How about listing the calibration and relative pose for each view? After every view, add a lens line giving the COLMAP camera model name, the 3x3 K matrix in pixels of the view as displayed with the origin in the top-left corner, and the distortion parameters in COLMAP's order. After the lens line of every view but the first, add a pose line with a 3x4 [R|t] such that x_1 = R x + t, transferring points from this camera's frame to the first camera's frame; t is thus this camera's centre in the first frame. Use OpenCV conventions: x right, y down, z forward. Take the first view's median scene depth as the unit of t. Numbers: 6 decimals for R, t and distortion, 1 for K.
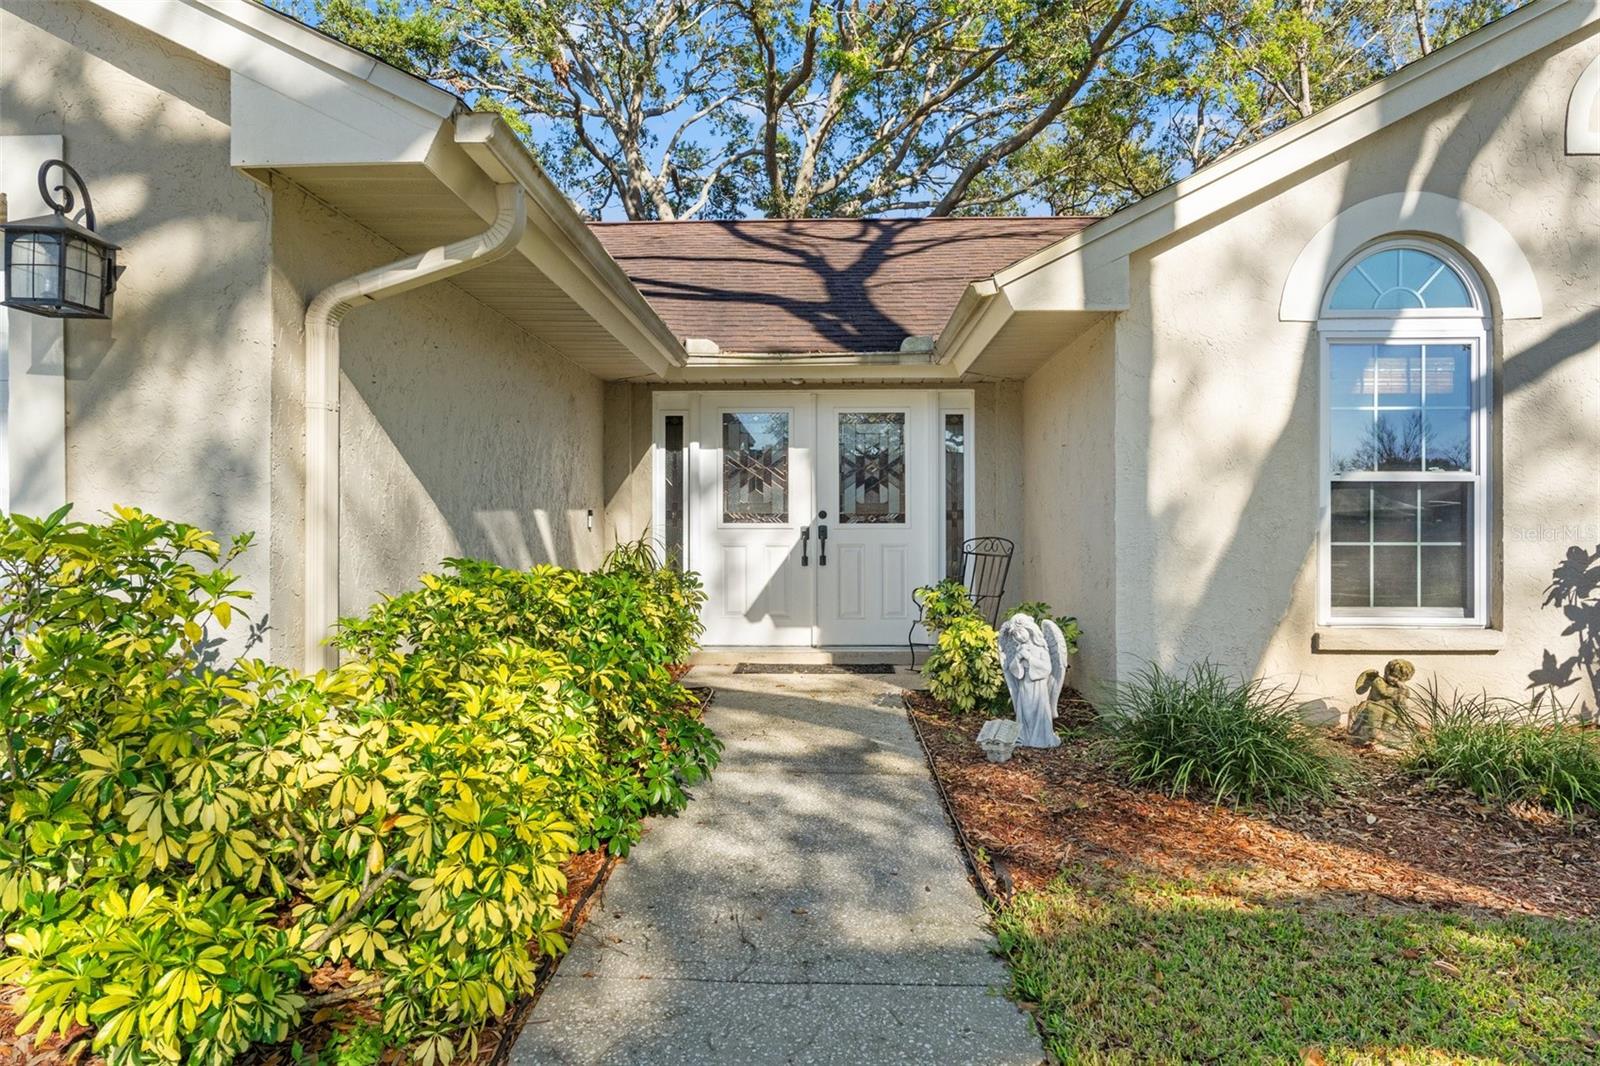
lens RADIAL K [[1041.6, 0, 797.0], [0, 1041.6, 533.9], [0, 0, 1]] dist [0.007114, 0.002572]
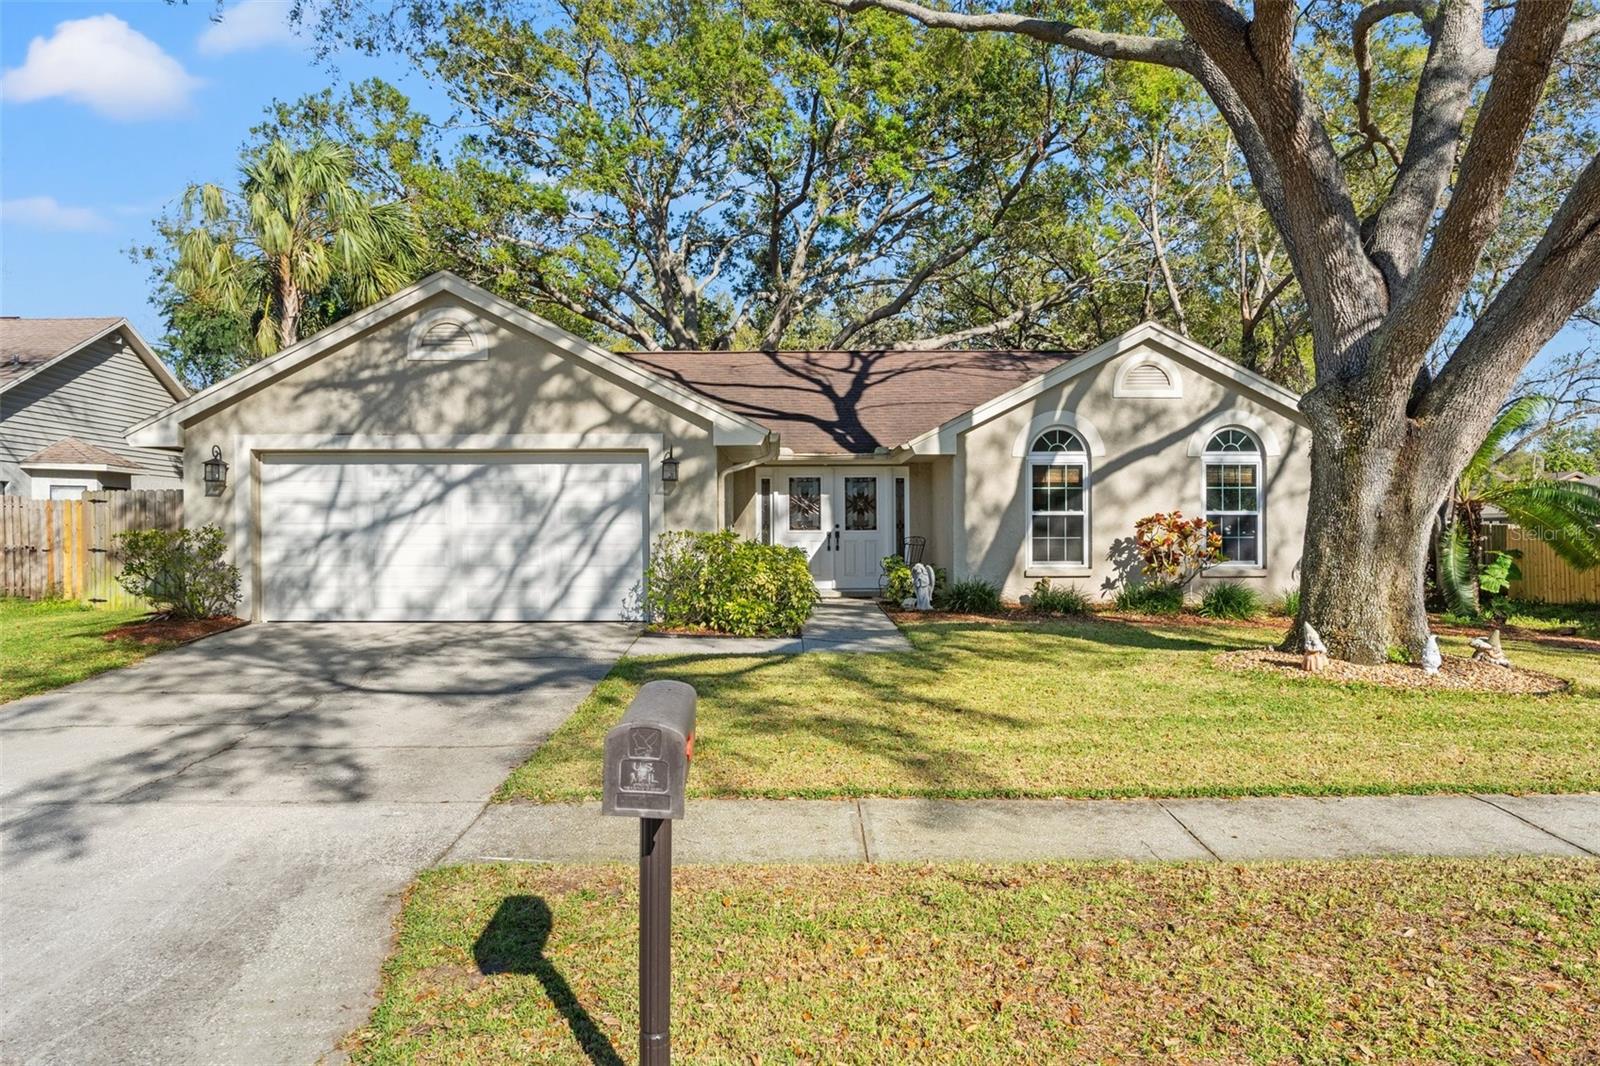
lens RADIAL K [[1220.1, 0, 801.9], [0, 1220.1, 534.5], [0, 0, 1]] dist [0.014564, 0.001474]
pose [[0.998987, -0.003820, 0.044846, -0.167835], [0.003879, 0.999992, -0.001223, 0.001040], [-0.044841, 0.001396, 0.998993, -1.553888]]
